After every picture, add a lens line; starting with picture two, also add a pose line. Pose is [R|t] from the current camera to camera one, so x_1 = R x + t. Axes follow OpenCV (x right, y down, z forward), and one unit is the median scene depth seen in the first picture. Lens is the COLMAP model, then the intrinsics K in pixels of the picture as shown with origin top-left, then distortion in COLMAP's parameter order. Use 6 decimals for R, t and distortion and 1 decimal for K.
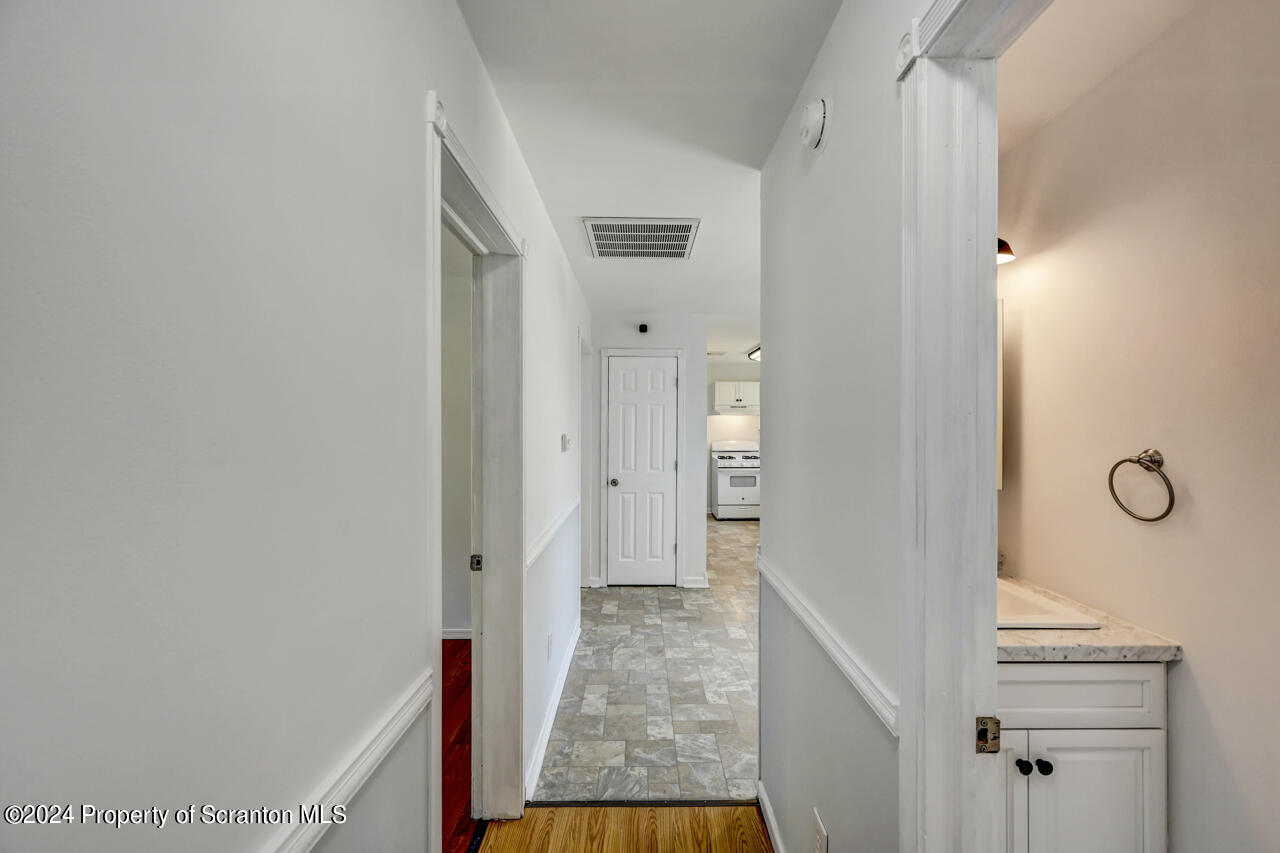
lens RADIAL K [[513.5, 0, 647.2], [0, 513.5, 423.4], [0, 0, 1]] dist [0.000329, -0.000030]
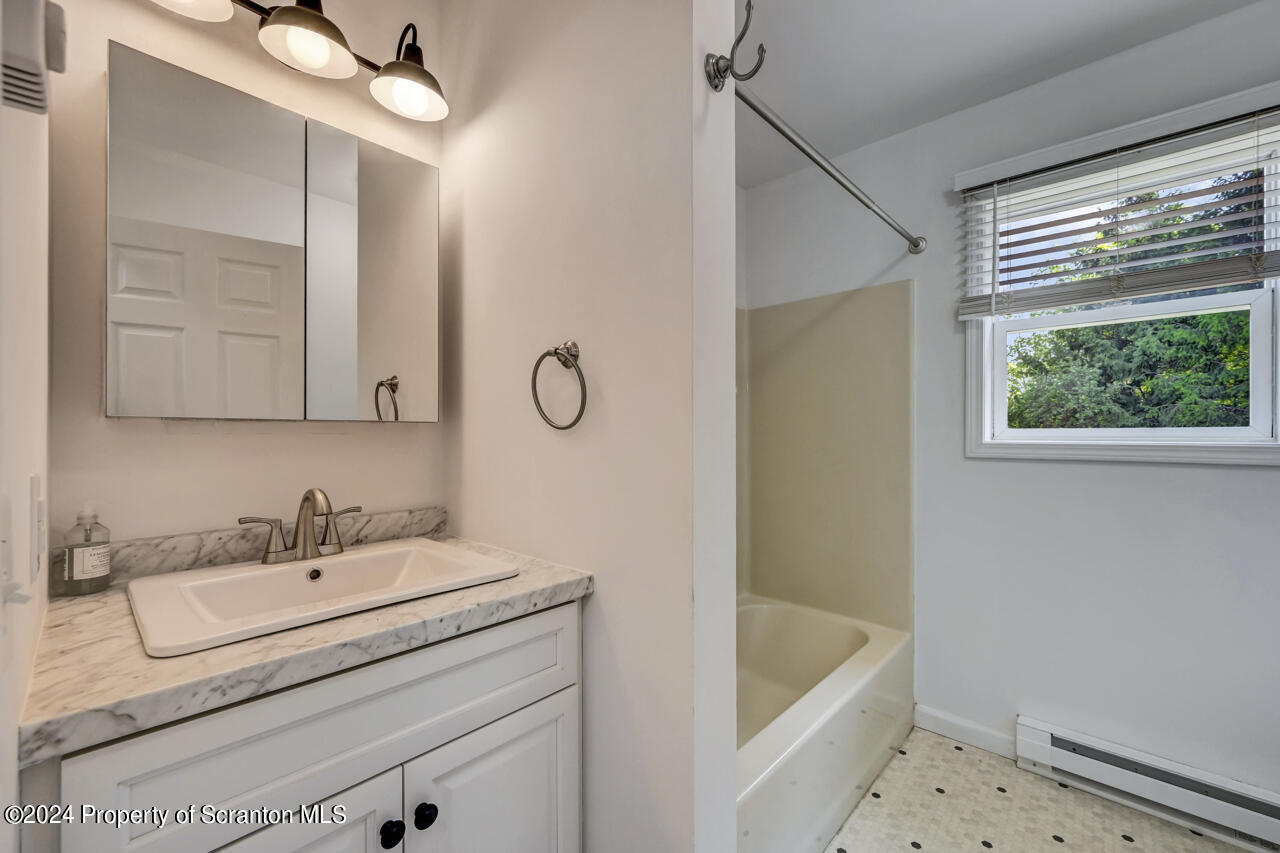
lens RADIAL K [[512.8, 0, 638.9], [0, 512.8, 434.2], [0, 0, 1]] dist [-0.002320, -0.000248]
pose [[0.689611, -0.003886, 0.724170, 0.496814], [0.002775, 0.999992, 0.002723, 0.205928], [-0.724175, 0.000131, 0.689616, 0.382339]]
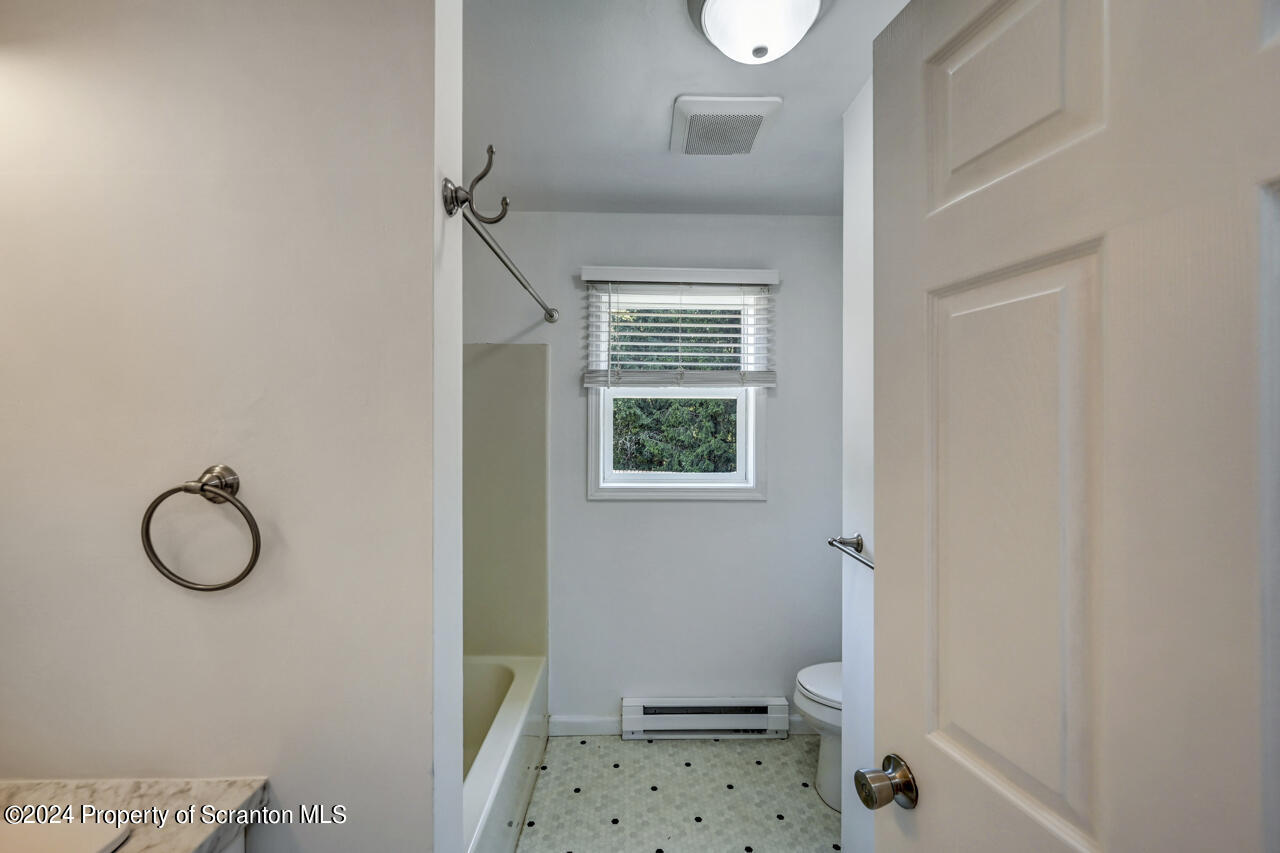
lens RADIAL K [[513.5, 0, 647.2], [0, 513.5, 423.4], [0, 0, 1]] dist [0.000329, -0.000030]
pose [[-0.016093, -0.001289, 0.999870, 0.405546], [-0.004675, 0.999988, 0.001214, -0.000975], [-0.999860, -0.004655, -0.016099, 0.547617]]
